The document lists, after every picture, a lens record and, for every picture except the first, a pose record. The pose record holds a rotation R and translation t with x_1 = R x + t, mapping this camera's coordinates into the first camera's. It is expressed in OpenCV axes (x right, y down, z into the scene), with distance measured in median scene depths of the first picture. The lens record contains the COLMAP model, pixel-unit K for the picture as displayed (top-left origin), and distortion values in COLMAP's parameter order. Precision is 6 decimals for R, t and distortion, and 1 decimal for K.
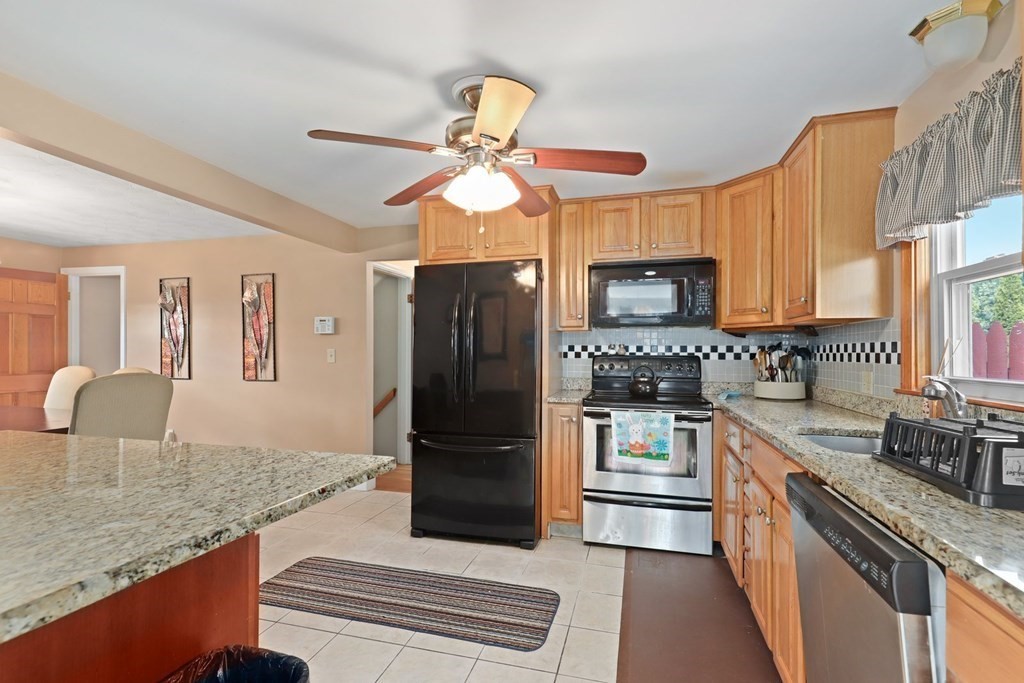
lens RADIAL K [[463.5, 0, 511.6], [0, 463.5, 345.9], [0, 0, 1]] dist [0.009131, -0.003584]
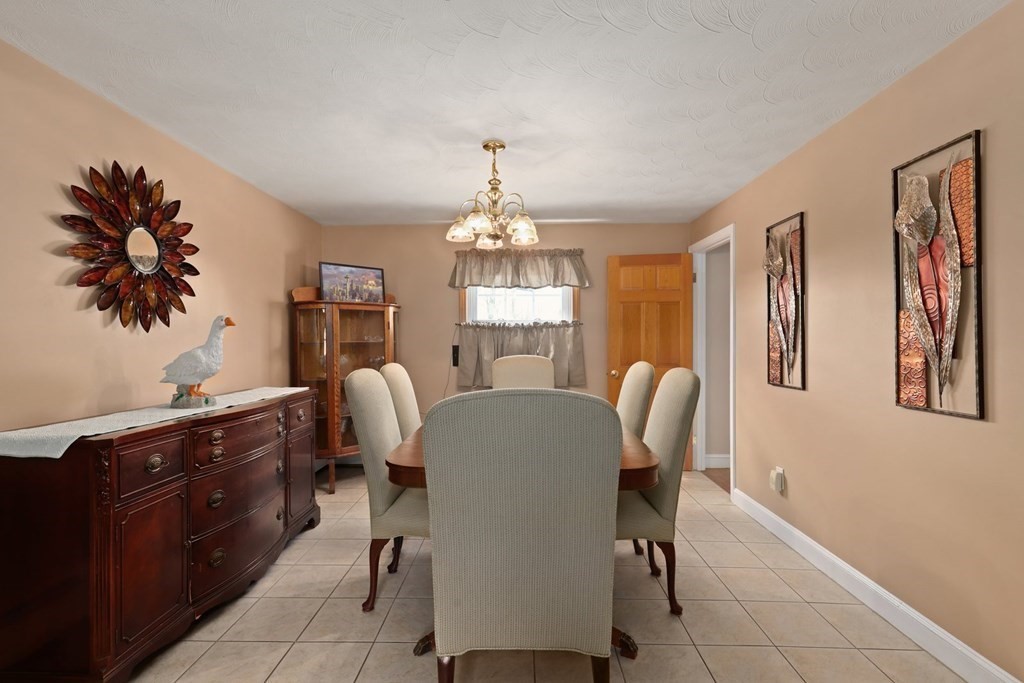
lens RADIAL K [[463.5, 0, 511.8], [0, 463.5, 345.5], [0, 0, 1]] dist [0.009131, -0.003584]
pose [[0.242863, 0.005169, -0.970047, -0.233584], [0.002022, 0.999981, 0.005834, 0.013282], [0.970059, -0.003378, 0.242848, 0.533033]]
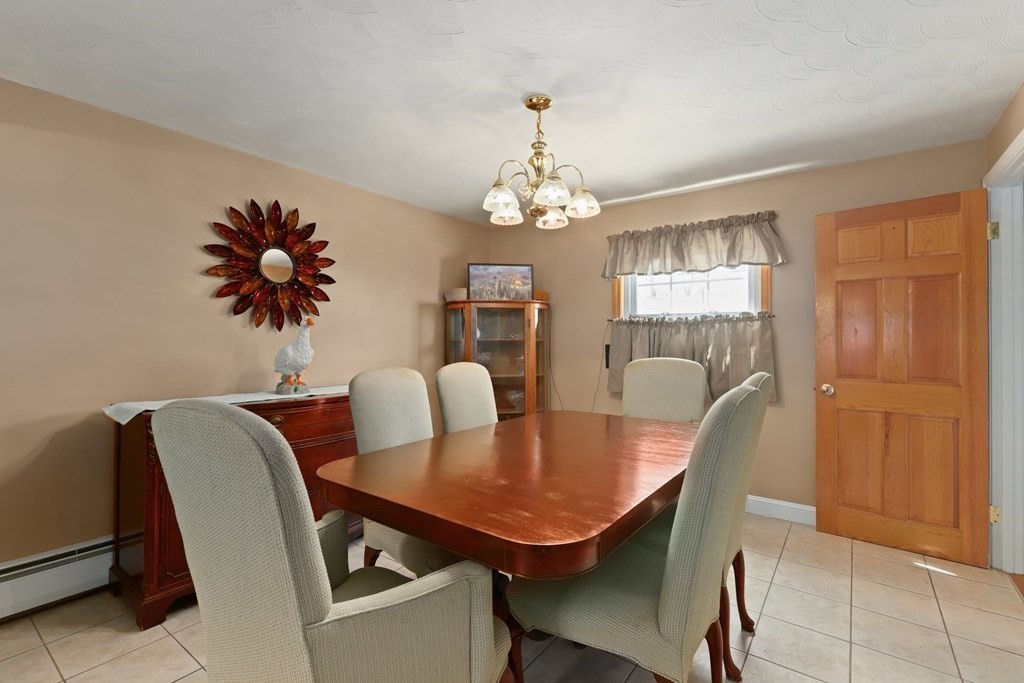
lens RADIAL K [[463.5, 0, 508.1], [0, 463.5, 336.2], [0, 0, 1]] dist [0.009131, -0.003584]
pose [[-0.368107, -0.011873, -0.929708, -0.352044], [-0.003785, 0.999929, -0.011272, 0.013578], [0.929776, -0.000630, -0.368126, 0.803775]]
